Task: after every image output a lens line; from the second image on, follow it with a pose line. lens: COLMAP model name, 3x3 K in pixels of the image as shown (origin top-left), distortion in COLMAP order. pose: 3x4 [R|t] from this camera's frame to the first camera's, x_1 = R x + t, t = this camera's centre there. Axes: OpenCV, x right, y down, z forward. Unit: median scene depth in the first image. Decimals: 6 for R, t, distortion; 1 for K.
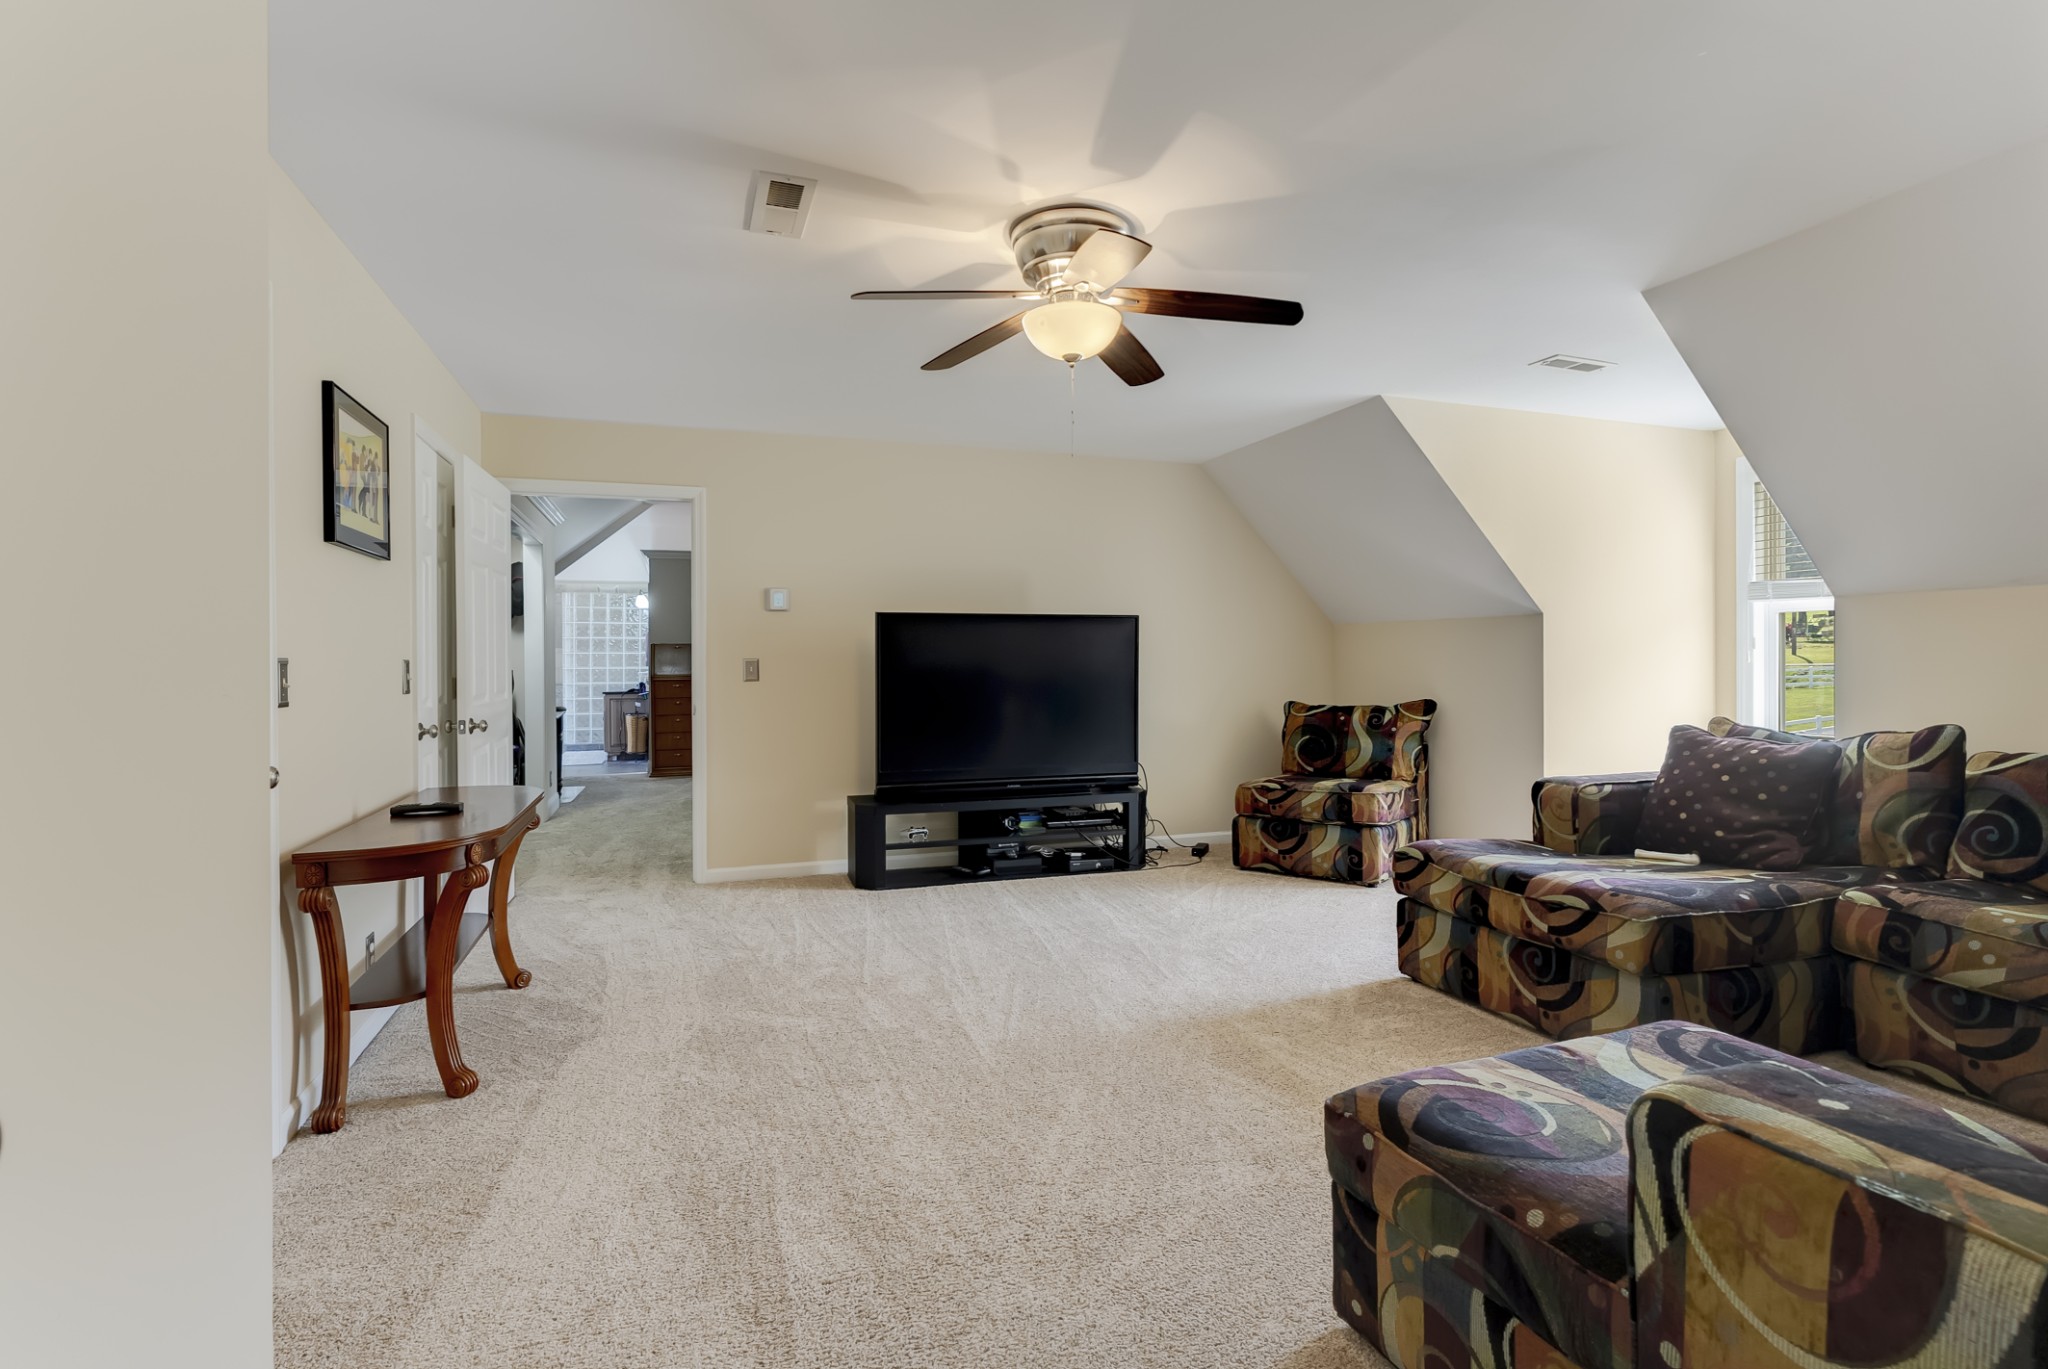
lens RADIAL K [[938.3, 0, 1017.3], [0, 938.3, 682.4], [0, 0, 1]] dist [0.002990, 0.000501]
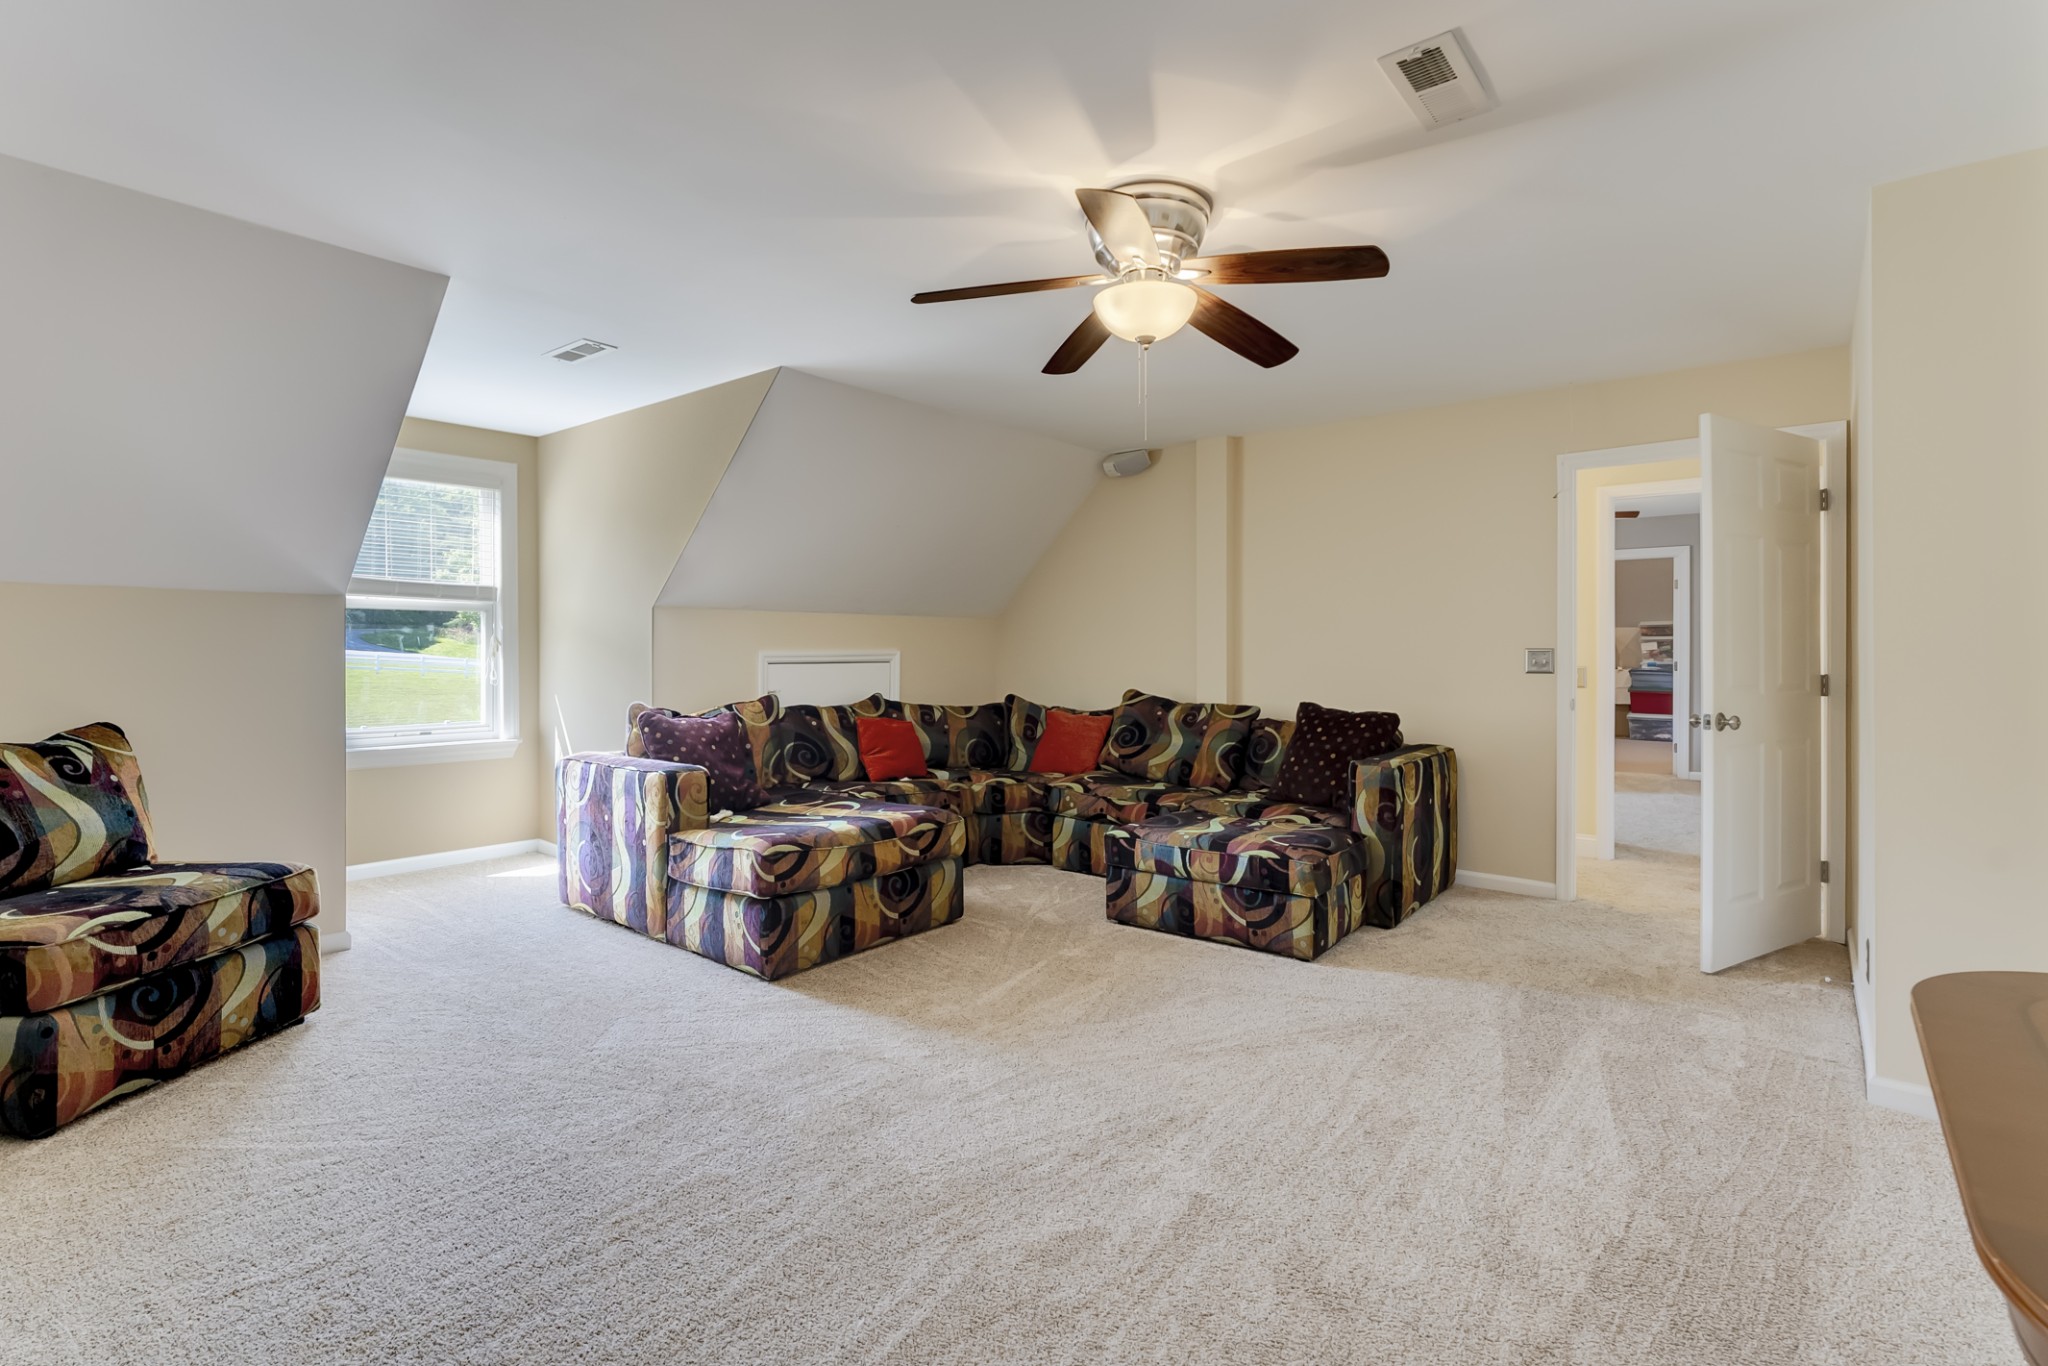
lens RADIAL K [[954.7, 0, 1002.1], [0, 954.7, 660.6], [0, 0, 1]] dist [0.001736, 0.000271]
pose [[-0.504174, -0.006004, 0.863581, -0.623716], [0.017933, 0.999687, 0.017420, -0.034943], [-0.863416, 0.024269, -0.503909, 1.430546]]
